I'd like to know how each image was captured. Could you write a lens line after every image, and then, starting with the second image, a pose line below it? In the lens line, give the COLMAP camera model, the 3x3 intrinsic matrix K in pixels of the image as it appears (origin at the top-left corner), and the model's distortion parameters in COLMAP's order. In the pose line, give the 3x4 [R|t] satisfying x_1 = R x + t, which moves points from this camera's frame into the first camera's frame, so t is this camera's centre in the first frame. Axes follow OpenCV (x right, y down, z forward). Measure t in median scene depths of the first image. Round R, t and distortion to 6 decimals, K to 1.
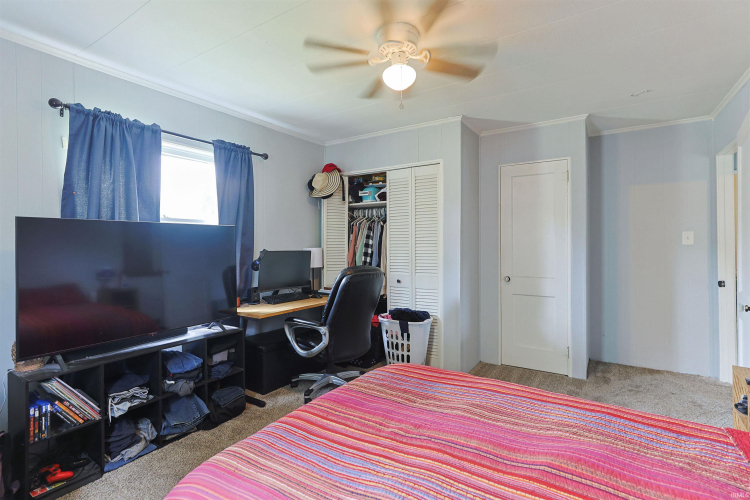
lens RADIAL K [[361.6, 0, 375.2], [0, 361.6, 246.6], [0, 0, 1]] dist [-0.017760, 0.010984]
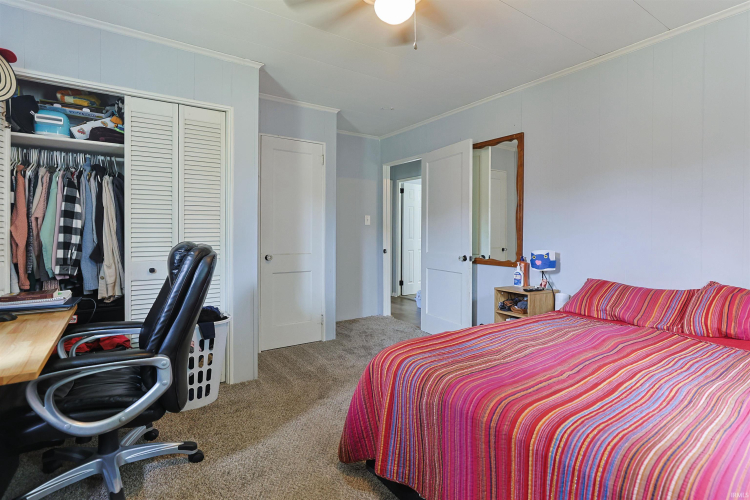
lens RADIAL K [[361.6, 0, 387.1], [0, 361.6, 236.8], [0, 0, 1]] dist [-0.017760, 0.010984]
pose [[0.388011, -0.005137, 0.921640, -0.421111], [0.001305, 0.999987, 0.005024, 0.035810], [-0.921654, -0.000747, 0.388013, 0.399239]]
